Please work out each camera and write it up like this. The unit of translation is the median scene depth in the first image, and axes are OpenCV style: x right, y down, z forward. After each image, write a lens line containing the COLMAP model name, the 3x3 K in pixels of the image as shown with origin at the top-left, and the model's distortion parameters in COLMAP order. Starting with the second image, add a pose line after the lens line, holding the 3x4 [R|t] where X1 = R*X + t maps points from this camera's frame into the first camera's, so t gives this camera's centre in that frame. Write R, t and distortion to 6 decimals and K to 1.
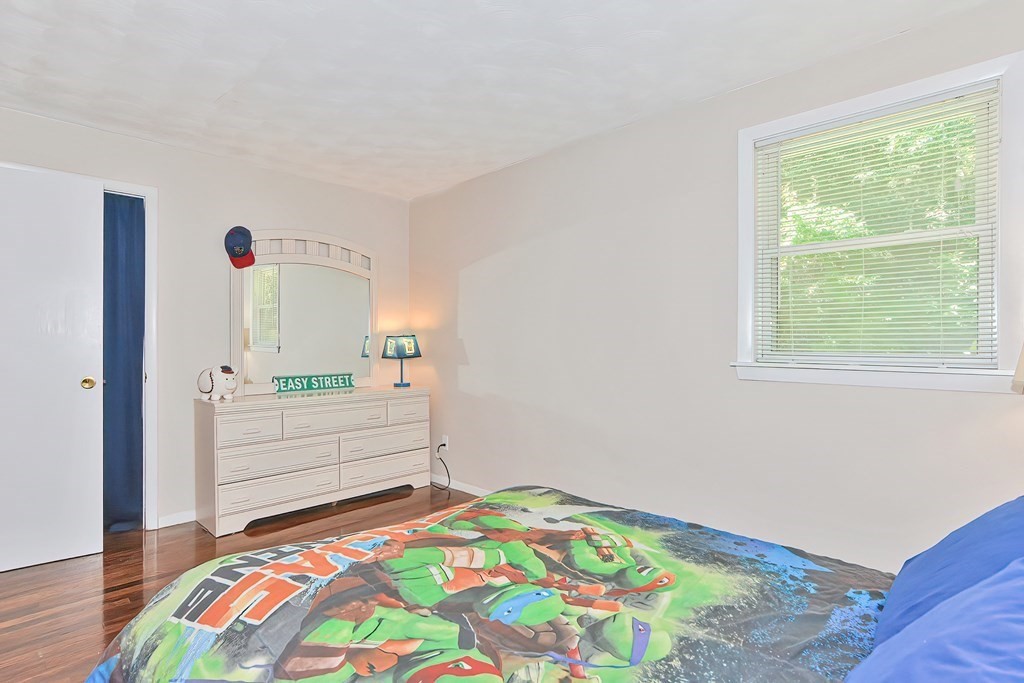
lens RADIAL K [[498.1, 0, 508.6], [0, 498.1, 345.5], [0, 0, 1]] dist [-0.013767, 0.001127]
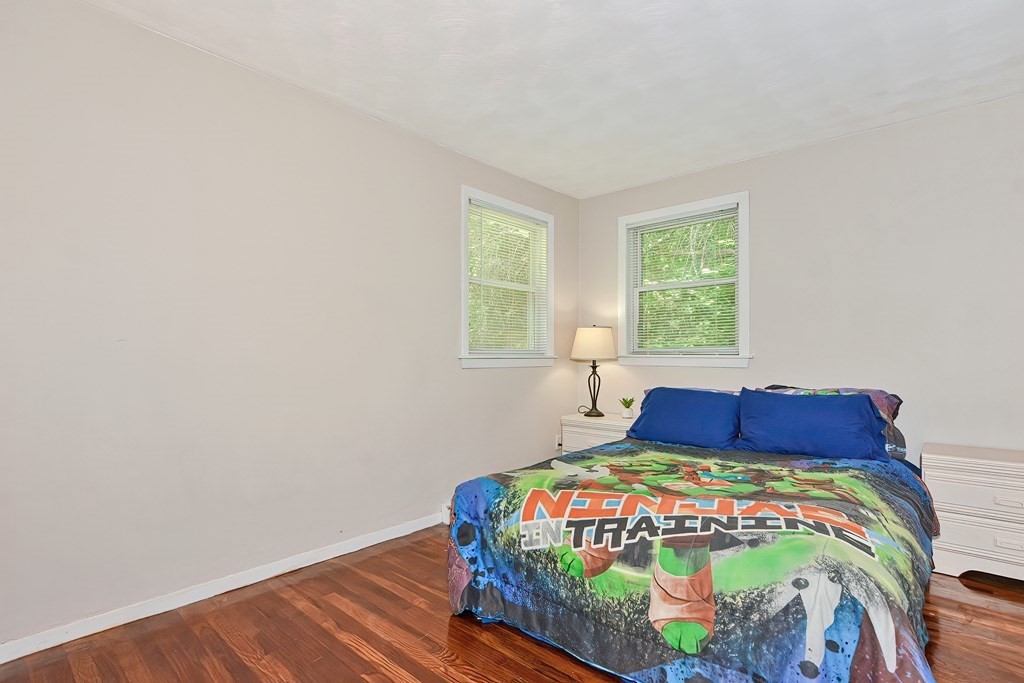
lens RADIAL K [[498.1, 0, 508.6], [0, 498.1, 345.5], [0, 0, 1]] dist [-0.013767, 0.001127]
pose [[-0.048860, 0.023034, 0.998540, -1.306527], [0.004237, 0.999730, -0.022854, 0.057287], [-0.998797, 0.003114, -0.048945, 1.385980]]
